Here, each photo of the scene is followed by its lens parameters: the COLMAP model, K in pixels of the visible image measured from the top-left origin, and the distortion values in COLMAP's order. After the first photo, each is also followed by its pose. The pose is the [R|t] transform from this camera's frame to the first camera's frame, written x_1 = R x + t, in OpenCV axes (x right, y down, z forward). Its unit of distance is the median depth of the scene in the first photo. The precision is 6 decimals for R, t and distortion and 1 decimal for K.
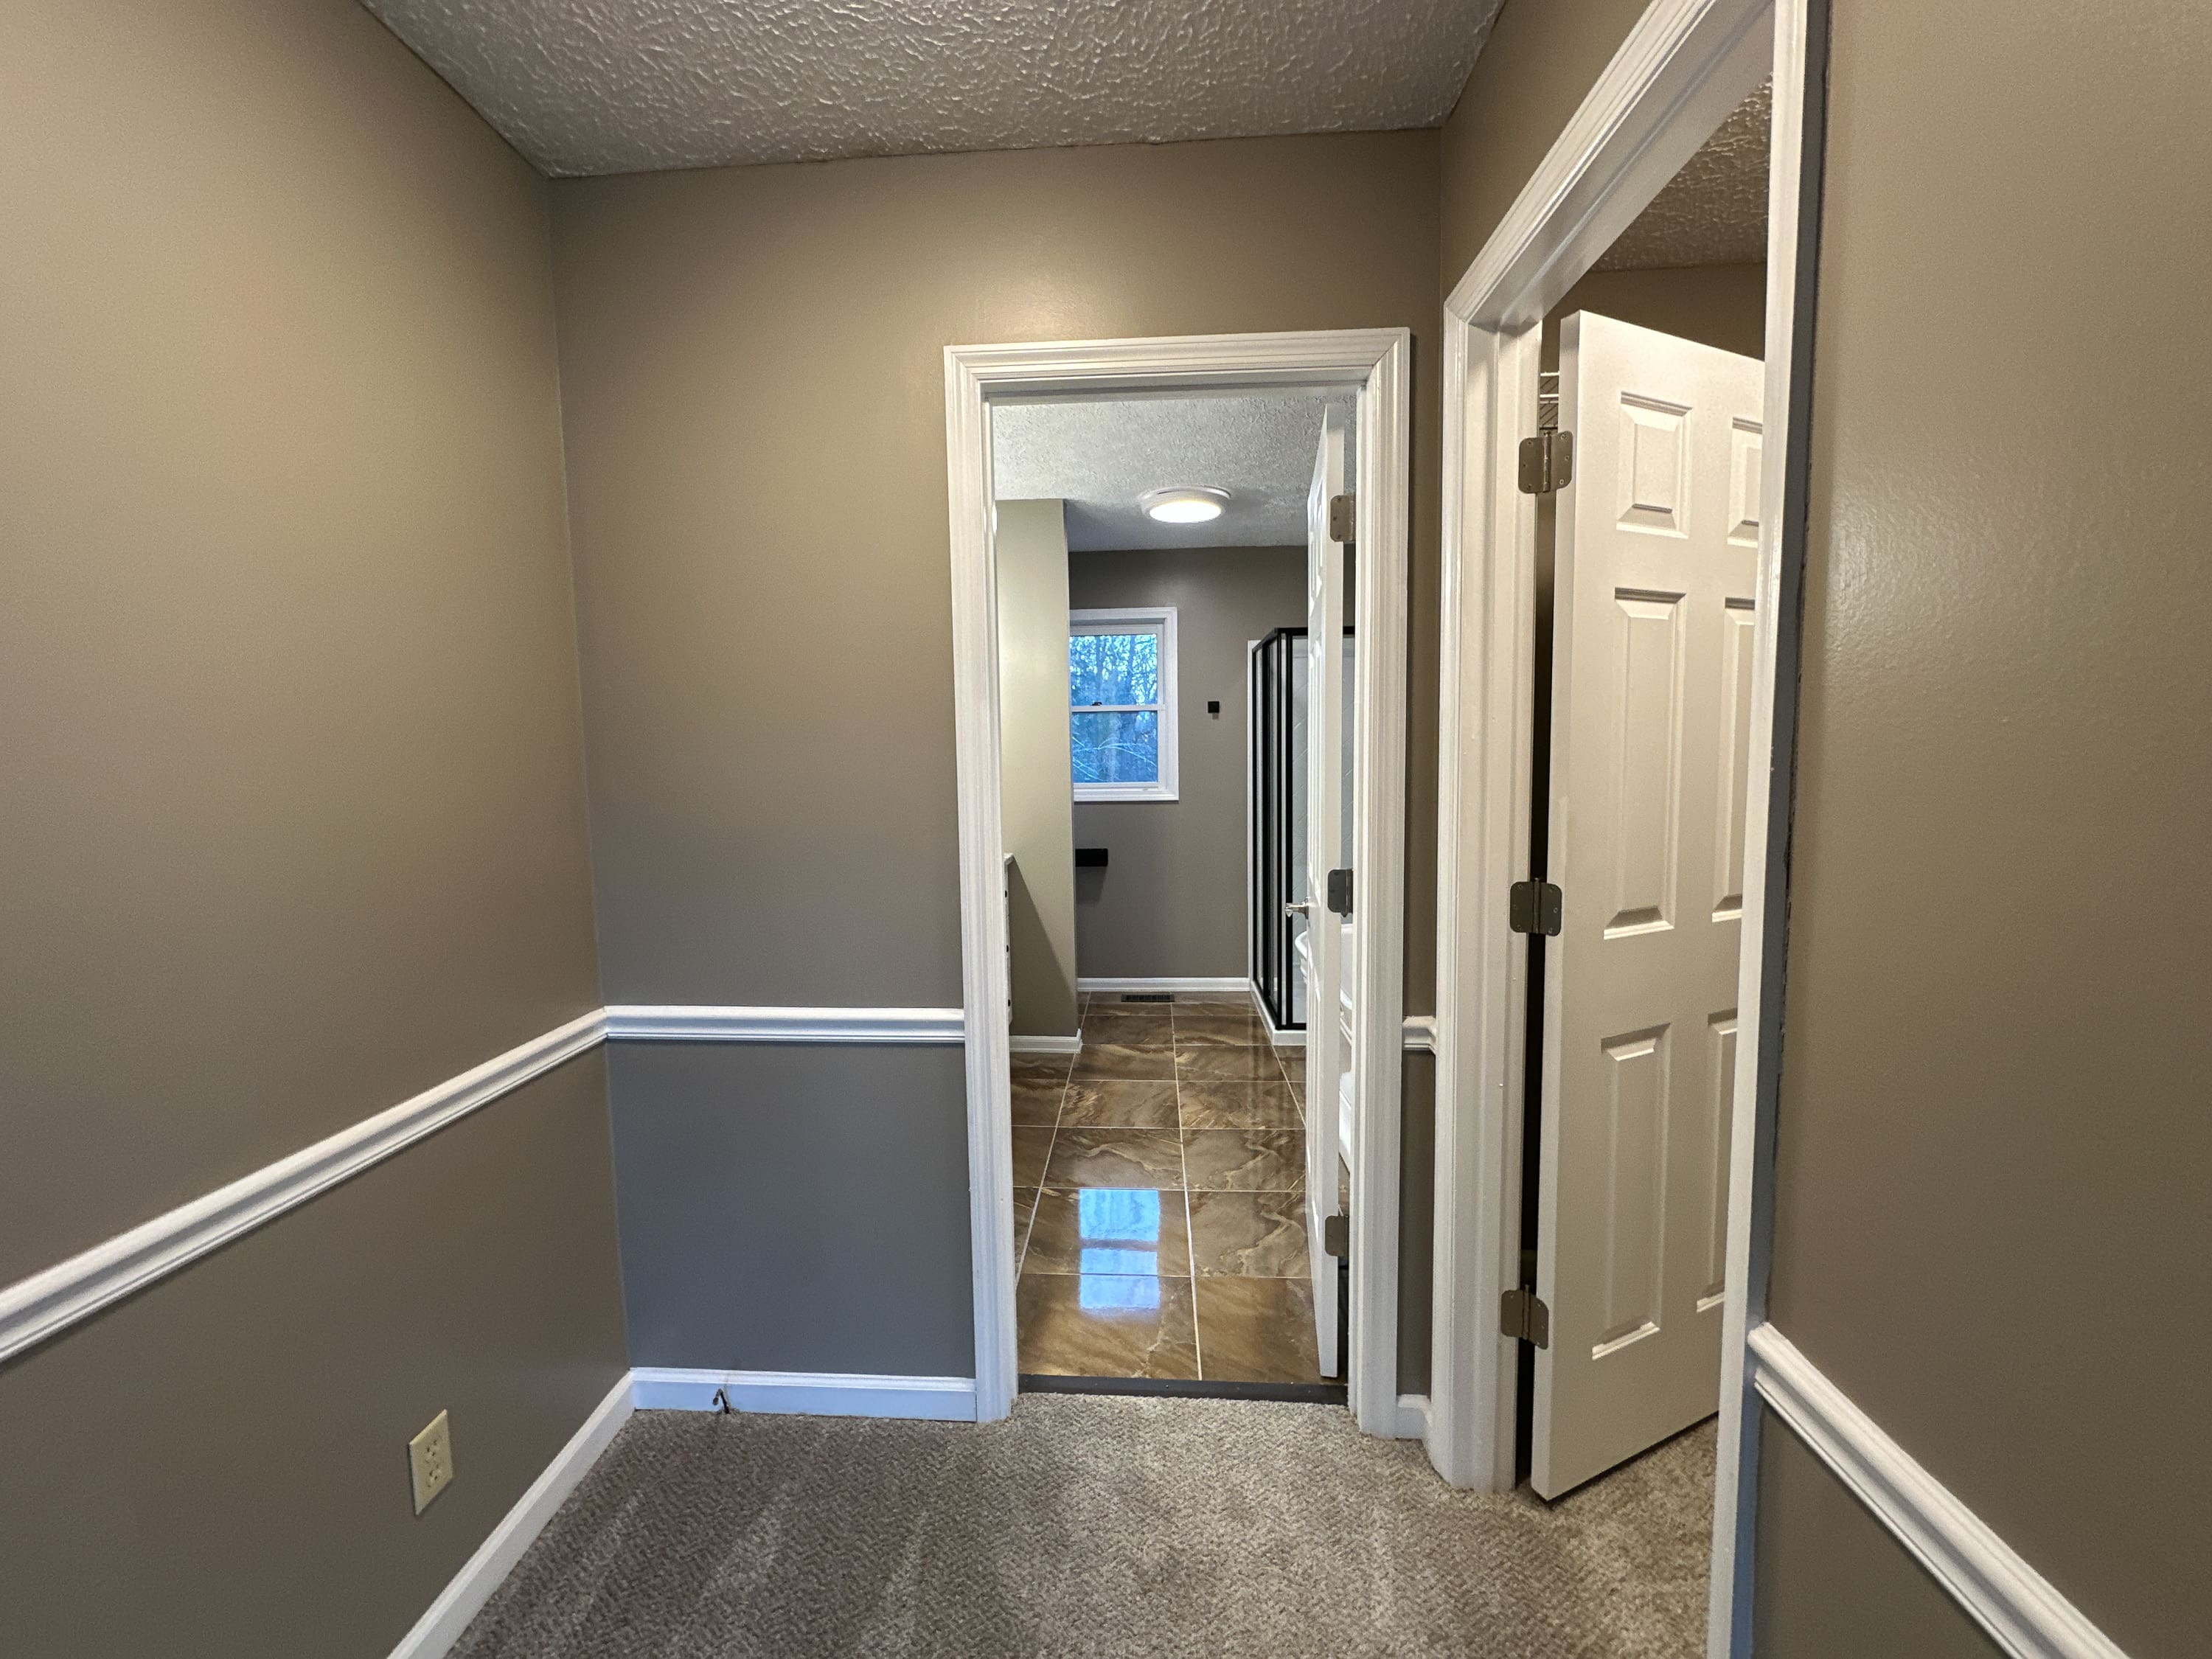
lens RADIAL K [[901.0, 0, 1118.5], [0, 901.0, 827.9], [0, 0, 1]] dist [-0.000317, 0.000000]
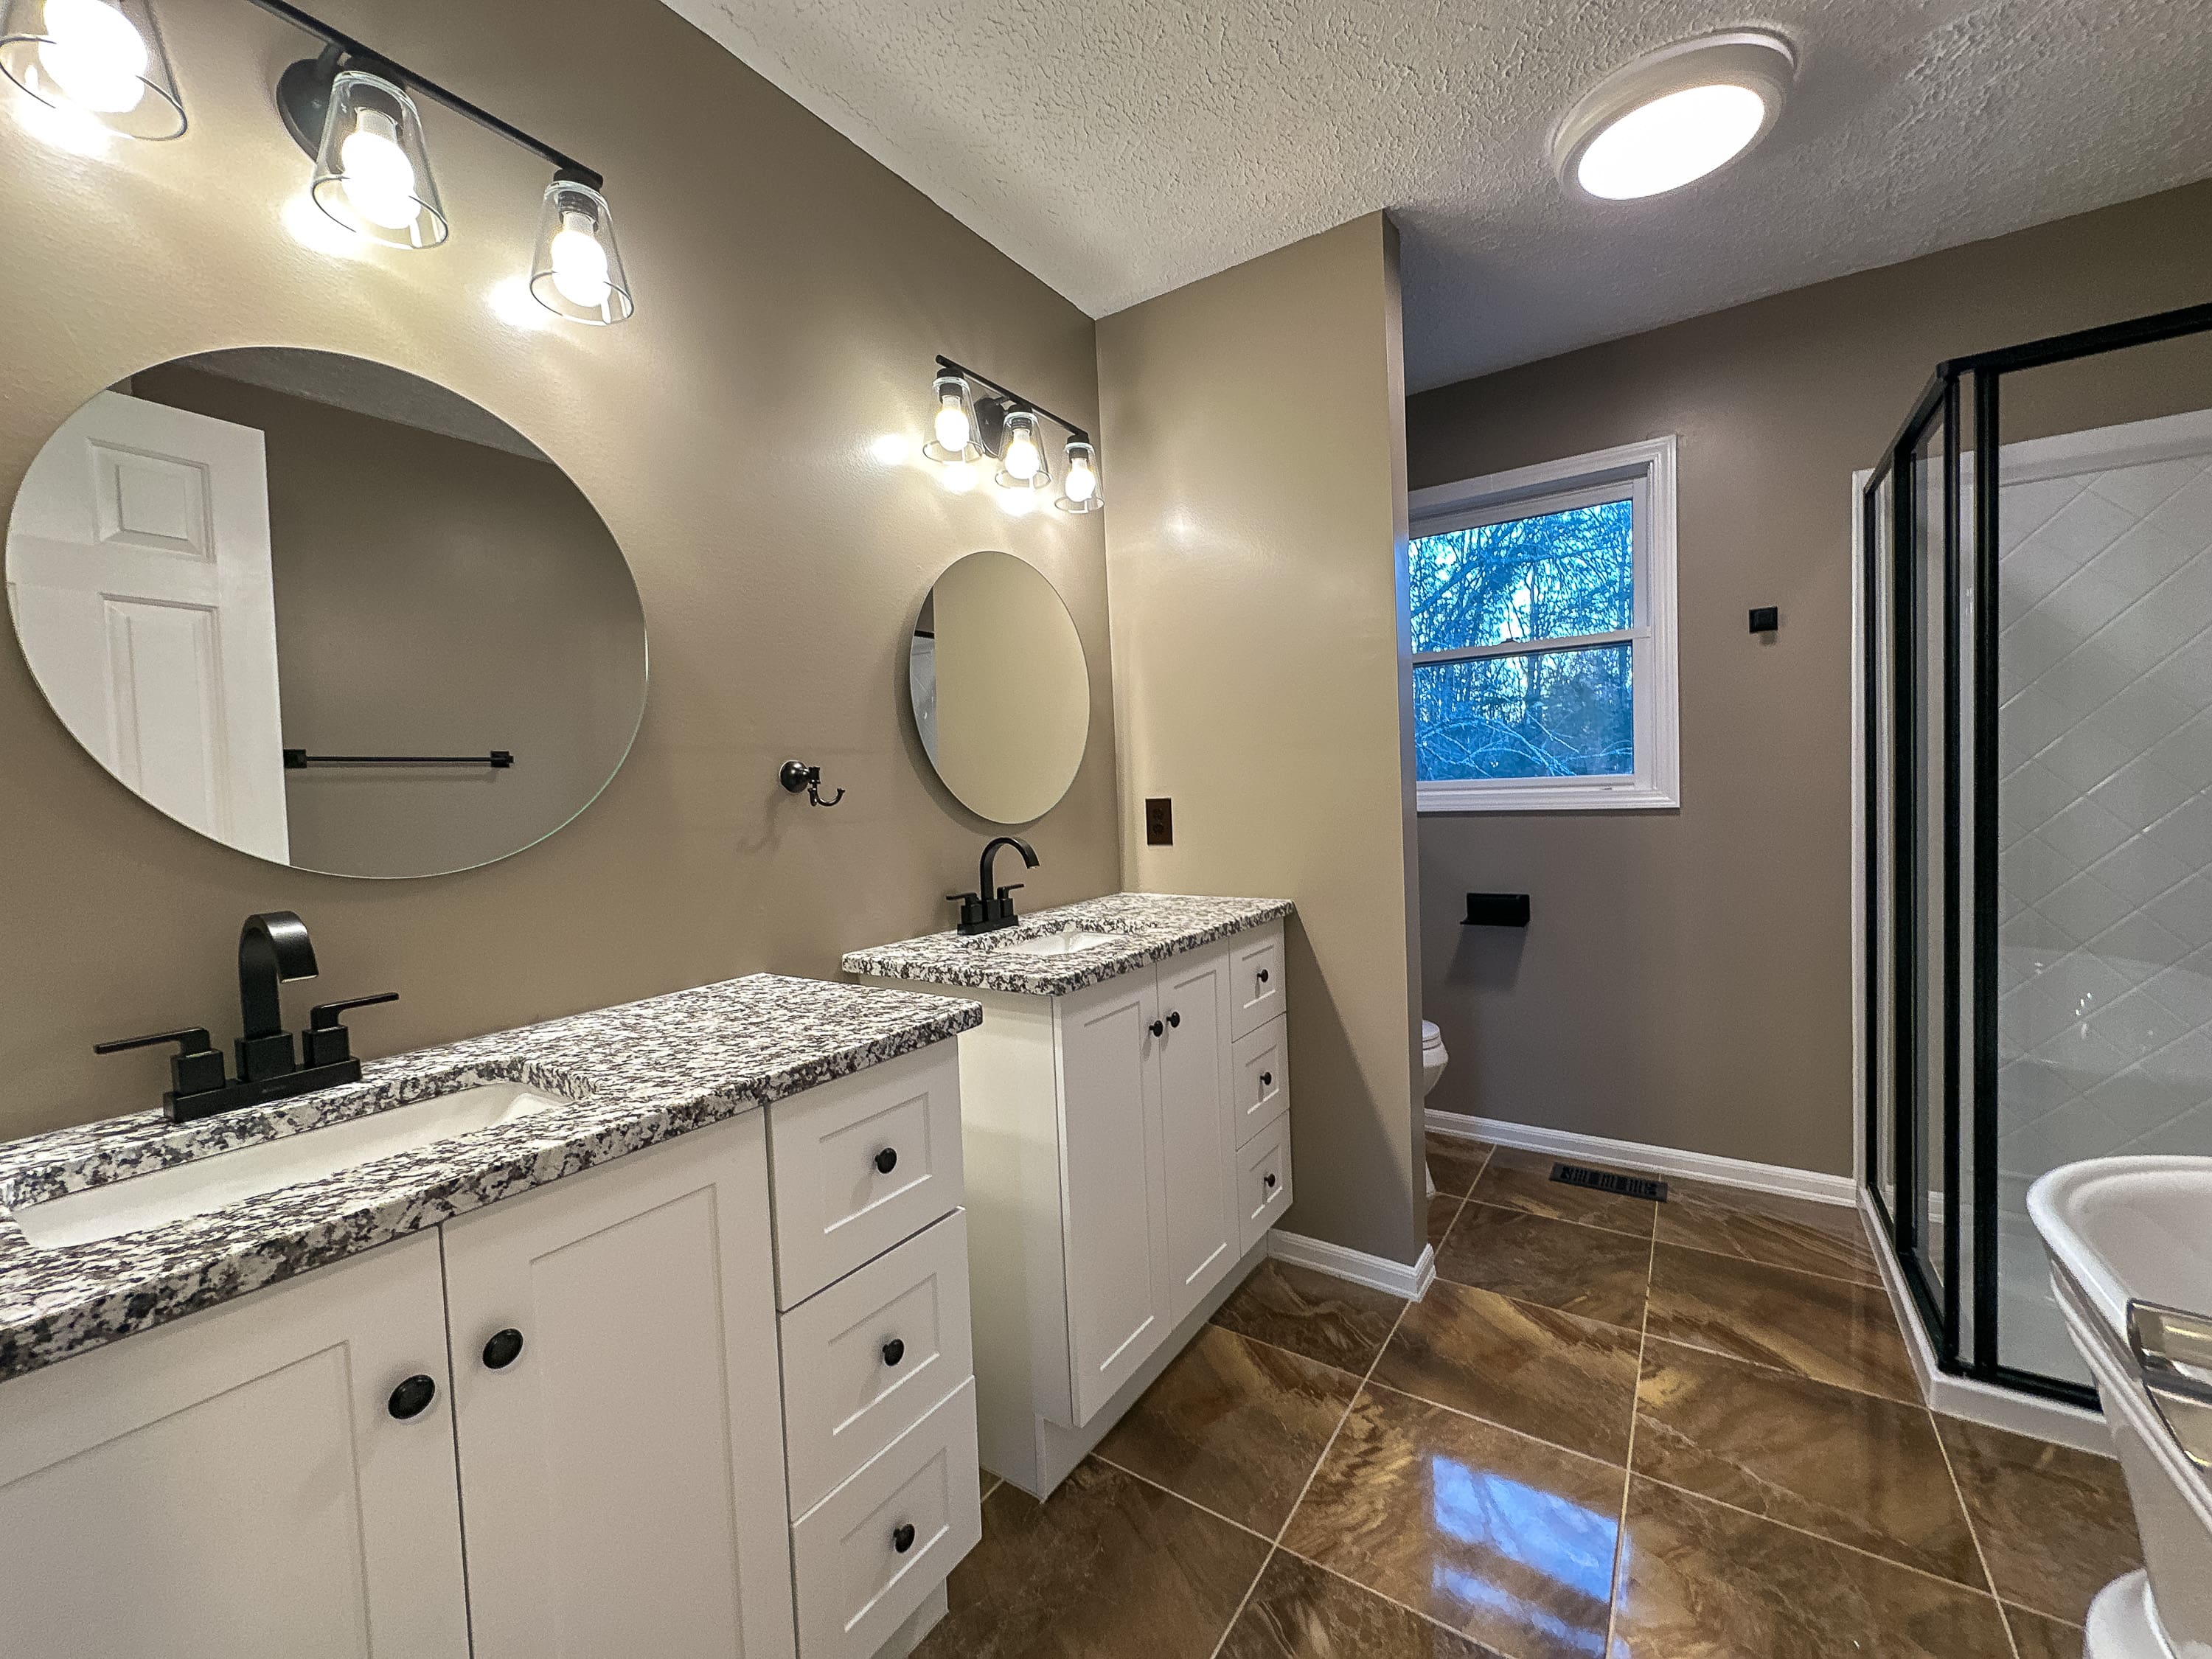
lens RADIAL K [[890.6, 0, 1108.0], [0, 890.6, 827.0], [0, 0, 1]] dist [-0.001716, -0.000377]
pose [[0.849805, 0.006400, -0.527059, 0.066663], [-0.023851, 0.999369, -0.026321, 0.001983], [0.526558, 0.034939, 0.849421, 0.459273]]
